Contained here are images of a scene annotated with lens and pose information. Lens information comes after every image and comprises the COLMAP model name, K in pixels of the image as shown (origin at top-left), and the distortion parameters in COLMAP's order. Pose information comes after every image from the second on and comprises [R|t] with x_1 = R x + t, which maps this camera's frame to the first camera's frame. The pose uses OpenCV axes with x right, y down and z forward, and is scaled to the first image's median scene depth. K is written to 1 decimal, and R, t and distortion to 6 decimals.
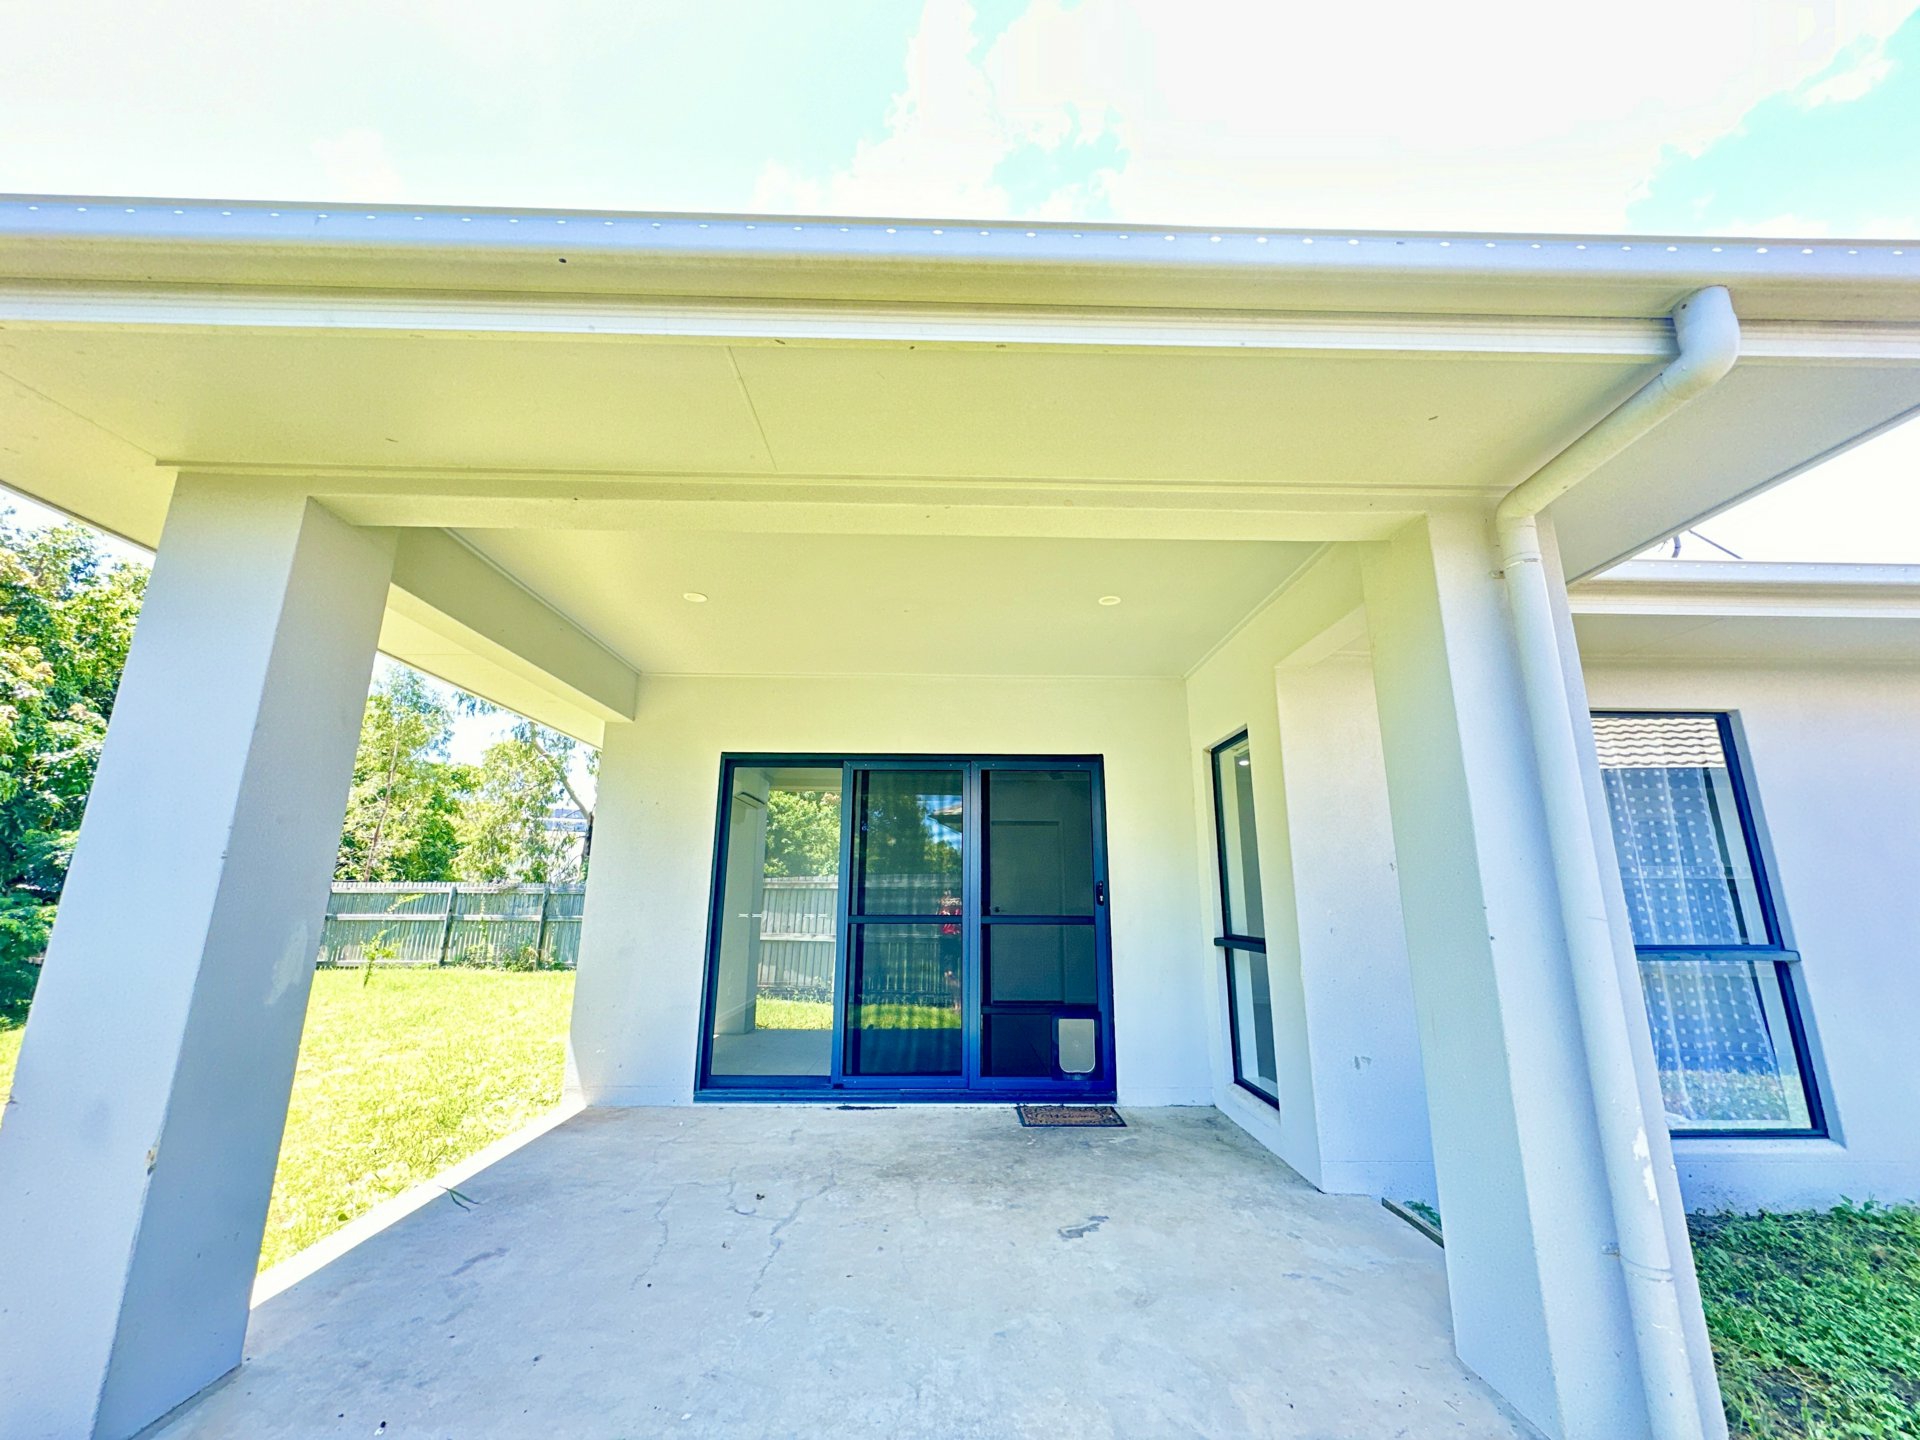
lens RADIAL K [[763.6, 0, 959.8], [0, 763.6, 718.4], [0, 0, 1]] dist [-0.002748, -0.000565]
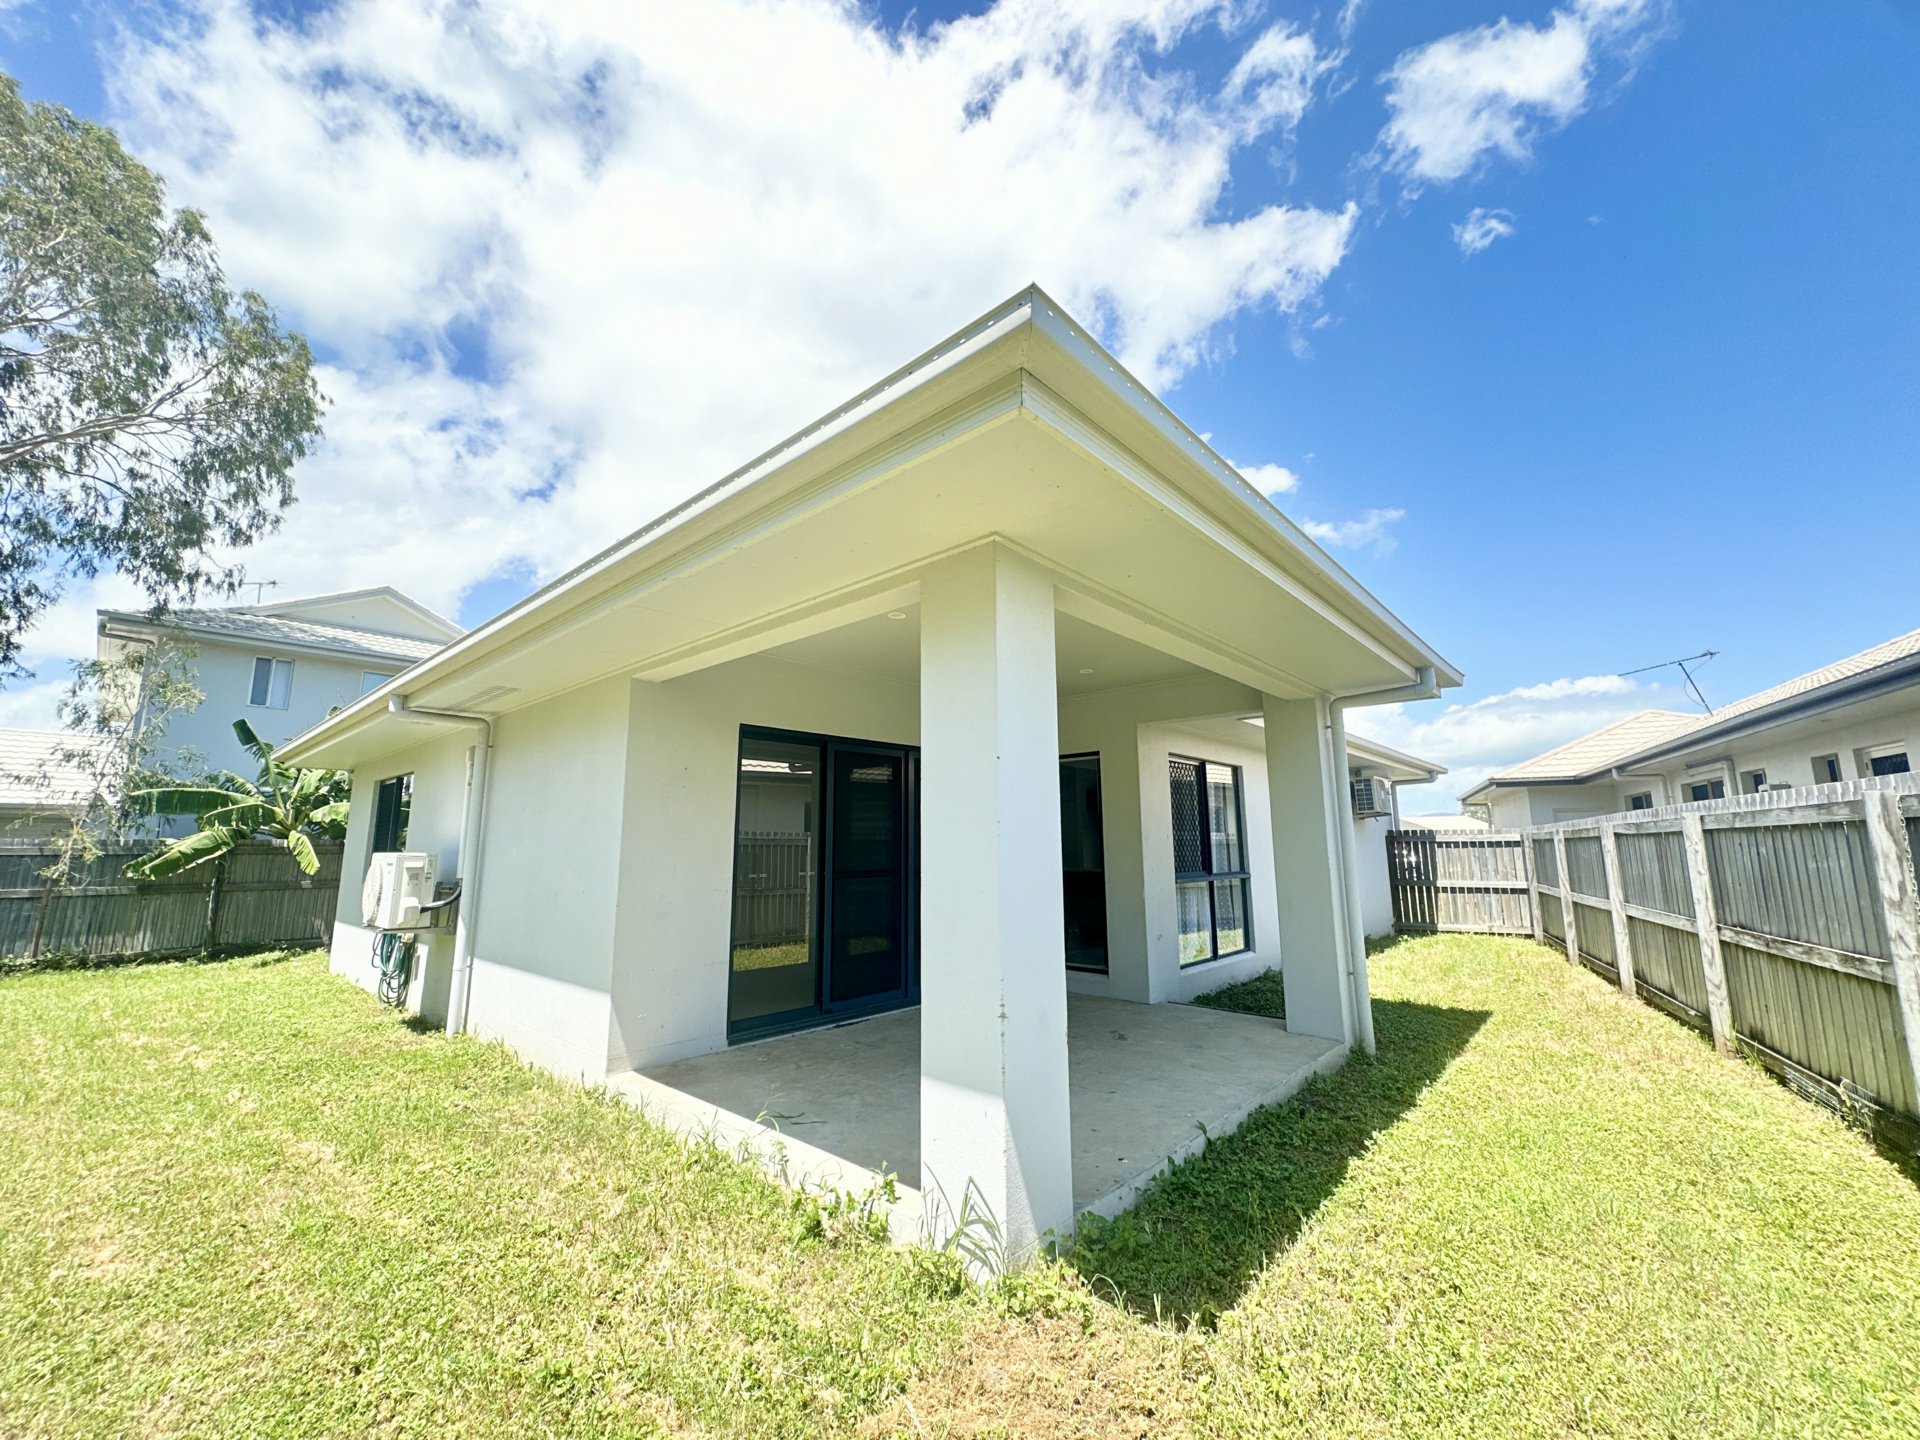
lens RADIAL K [[763.6, 0, 964.0], [0, 763.6, 717.8], [0, 0, 1]] dist [-0.002748, -0.000565]
pose [[0.680112, 0.112994, 0.724348, -1.173260], [-0.158455, 0.987352, -0.005244, -0.009048], [-0.715779, -0.111210, 0.689415, 0.073957]]
